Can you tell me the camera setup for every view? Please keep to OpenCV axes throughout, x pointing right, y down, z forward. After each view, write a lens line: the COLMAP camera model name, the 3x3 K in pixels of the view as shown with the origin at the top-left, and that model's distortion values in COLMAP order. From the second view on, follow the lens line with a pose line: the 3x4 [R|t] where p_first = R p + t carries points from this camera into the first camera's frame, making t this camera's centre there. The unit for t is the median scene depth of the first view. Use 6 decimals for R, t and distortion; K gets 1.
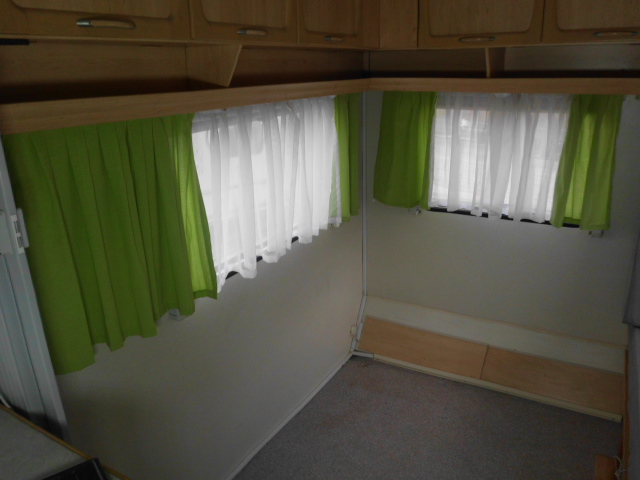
lens RADIAL K [[516.1, 0, 362.3], [0, 516.1, 242.4], [0, 0, 1]] dist [-0.055933, 0.080858]
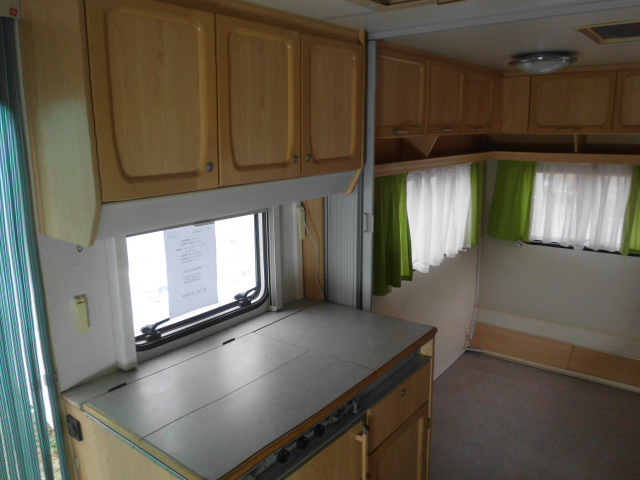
lens RADIAL K [[501.6, 0, 320.0], [0, 501.6, 240.0], [0, 0, 1]] dist [-0.148651, 0.076988]
pose [[0.979449, 0.033589, -0.198874, -0.182196], [-0.057080, 0.991886, -0.113594, 0.124639], [0.193445, 0.122611, 0.973419, -0.450248]]
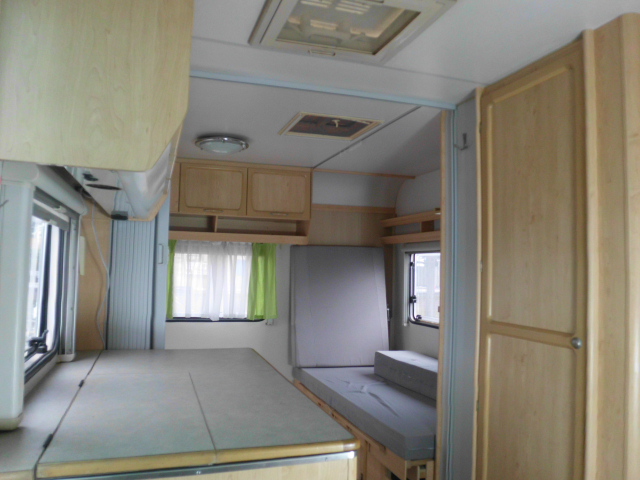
lens RADIAL K [[501.6, 0, 320.0], [0, 501.6, 240.0], [0, 0, 1]] dist [-0.148651, 0.076988]
pose [[0.713538, 0.065770, 0.697522, -0.623470], [0.205722, 0.932030, -0.298327, 0.256651], [-0.669732, 0.356363, 0.651509, -0.313383]]
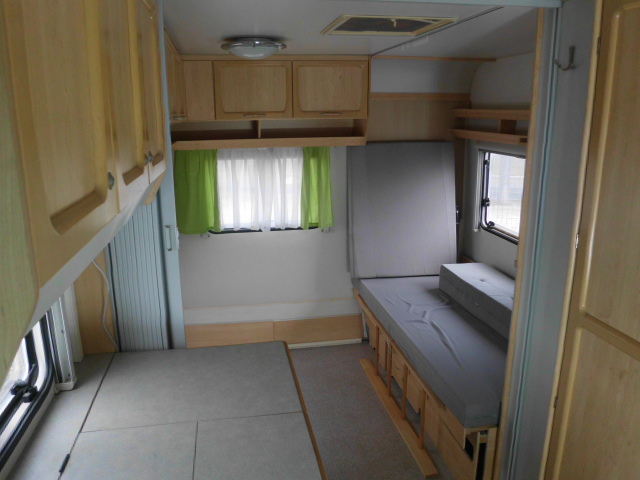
lens RADIAL K [[501.6, 0, 320.0], [0, 501.6, 240.0], [0, 0, 1]] dist [-0.148651, 0.076988]
pose [[0.801196, -0.139490, 0.581917, -0.477608], [0.196290, 0.979908, -0.035364, 0.062592], [-0.565292, 0.142558, 0.812479, -0.256069]]
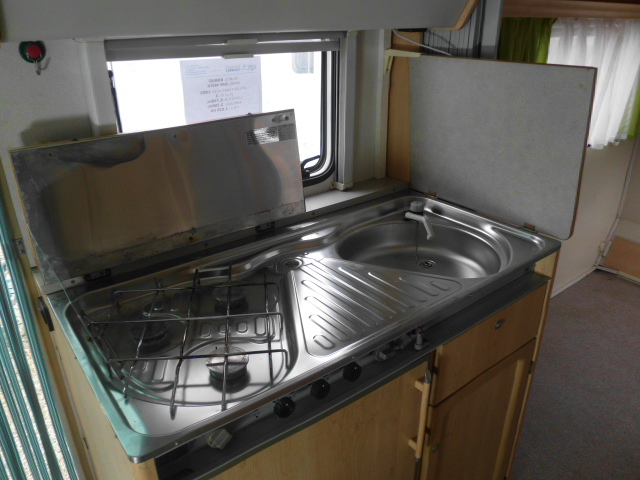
lens RADIAL K [[515.2, 0, 334.3], [0, 515.2, 239.6], [0, 0, 1]] dist [-0.148479, 0.130969]
pose [[0.909167, 0.185877, -0.372645, -0.176018], [-0.148977, 0.980810, 0.125765, 0.133292], [0.388871, -0.058826, 0.919412, -0.237720]]
